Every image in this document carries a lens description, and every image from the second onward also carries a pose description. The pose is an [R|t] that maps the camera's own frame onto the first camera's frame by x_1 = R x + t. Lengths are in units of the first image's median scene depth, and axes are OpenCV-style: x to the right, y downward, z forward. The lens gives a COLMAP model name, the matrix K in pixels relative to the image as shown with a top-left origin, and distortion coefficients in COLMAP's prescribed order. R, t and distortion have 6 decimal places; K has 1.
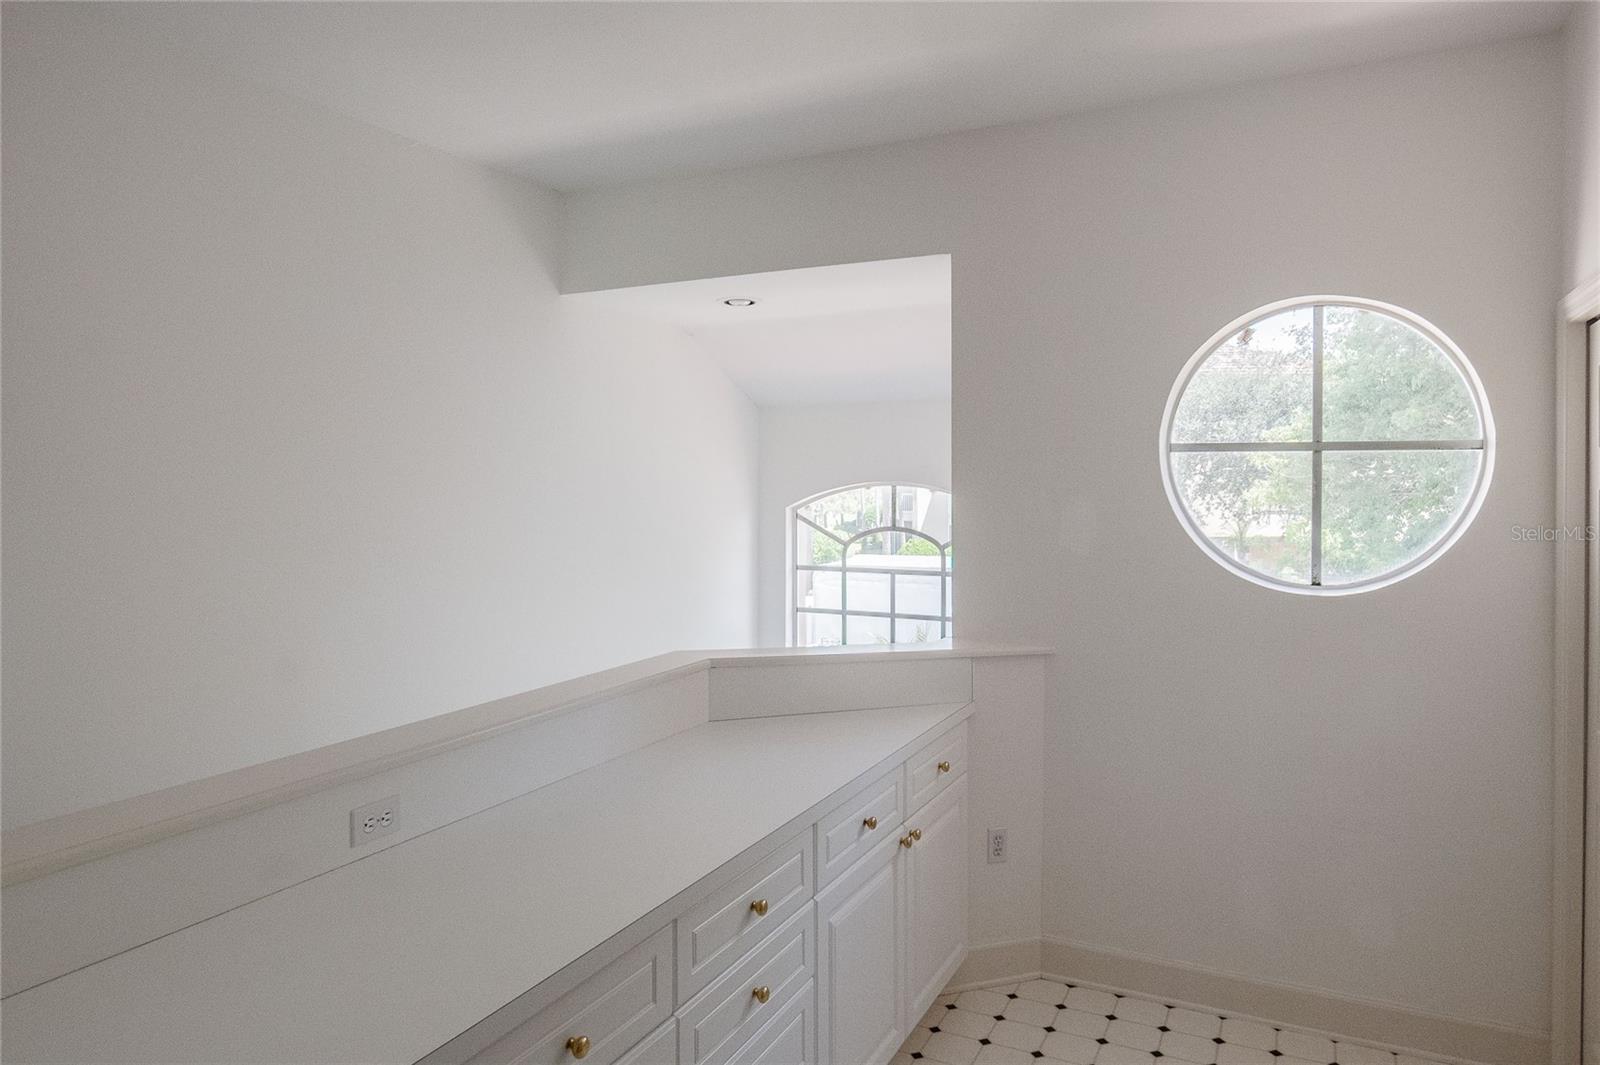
lens RADIAL K [[1010.4, 0, 815.1], [0, 1010.4, 483.7], [0, 0, 1]] dist [0.001933, 0.000256]
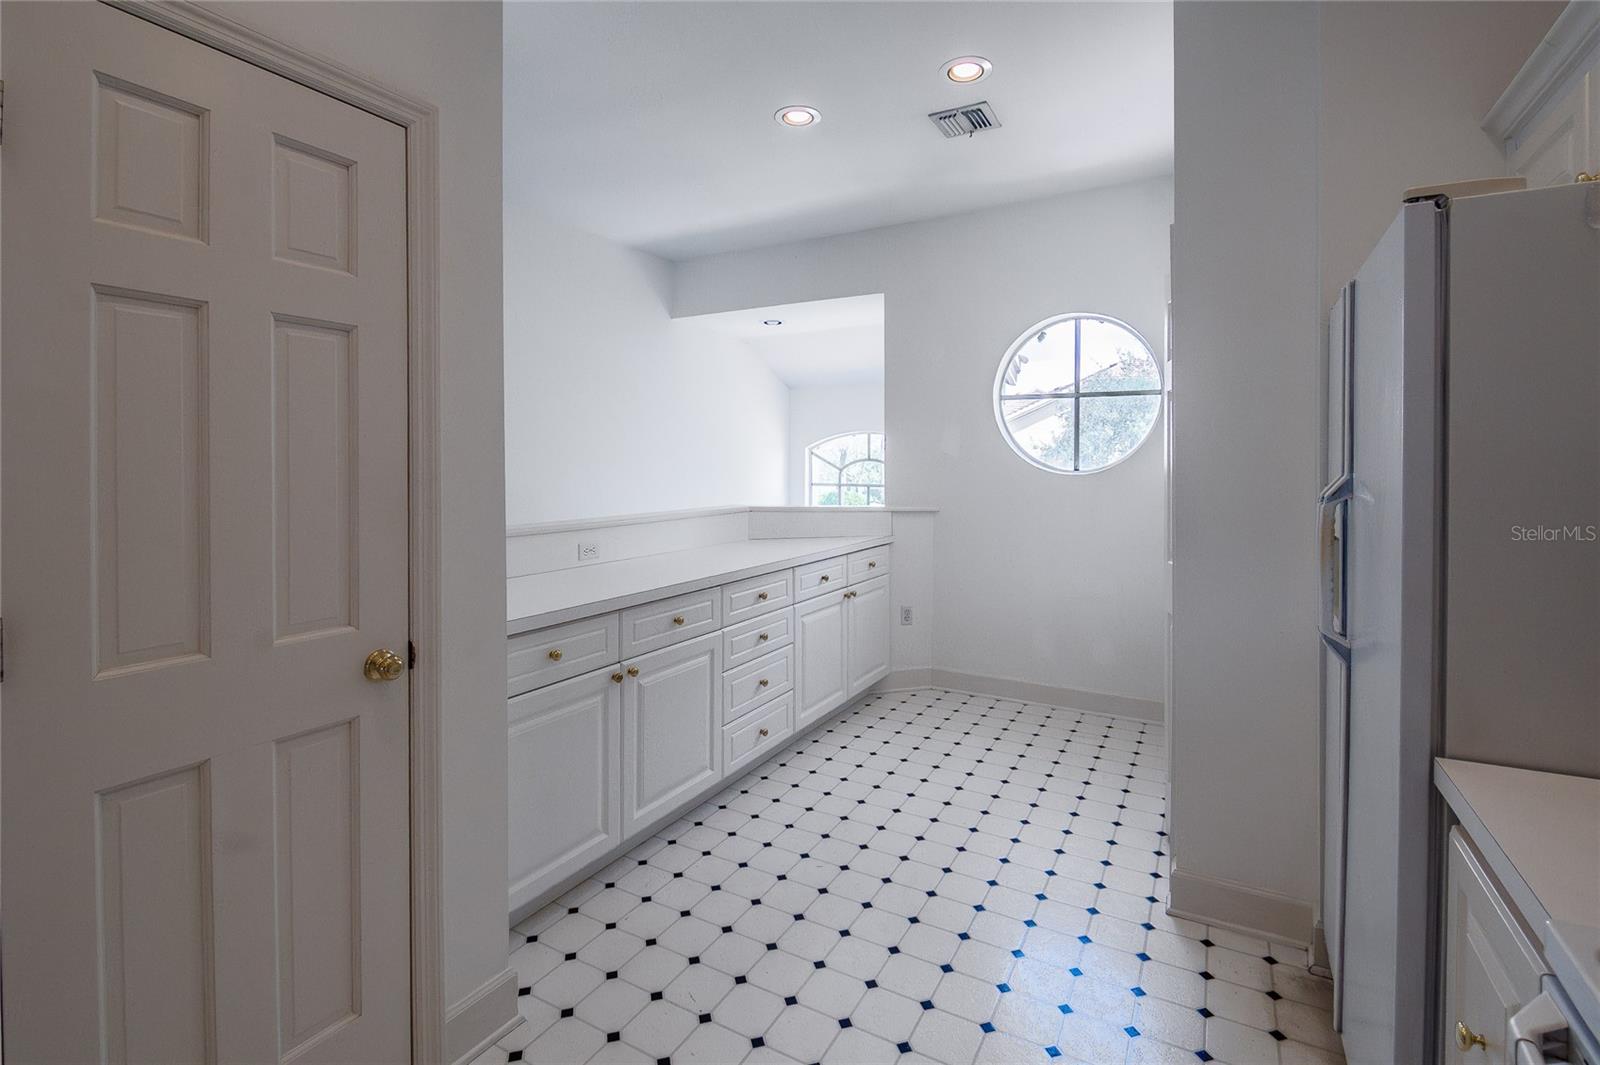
lens RADIAL K [[722.3, 0, 817.6], [0, 722.3, 474.4], [0, 0, 1]] dist [-0.004128, -0.005454]
pose [[0.998819, 0.002784, -0.048515, 0.083934], [-0.002120, 0.999904, 0.013729, 0.086736], [0.048548, -0.013610, 0.998728, -0.328732]]
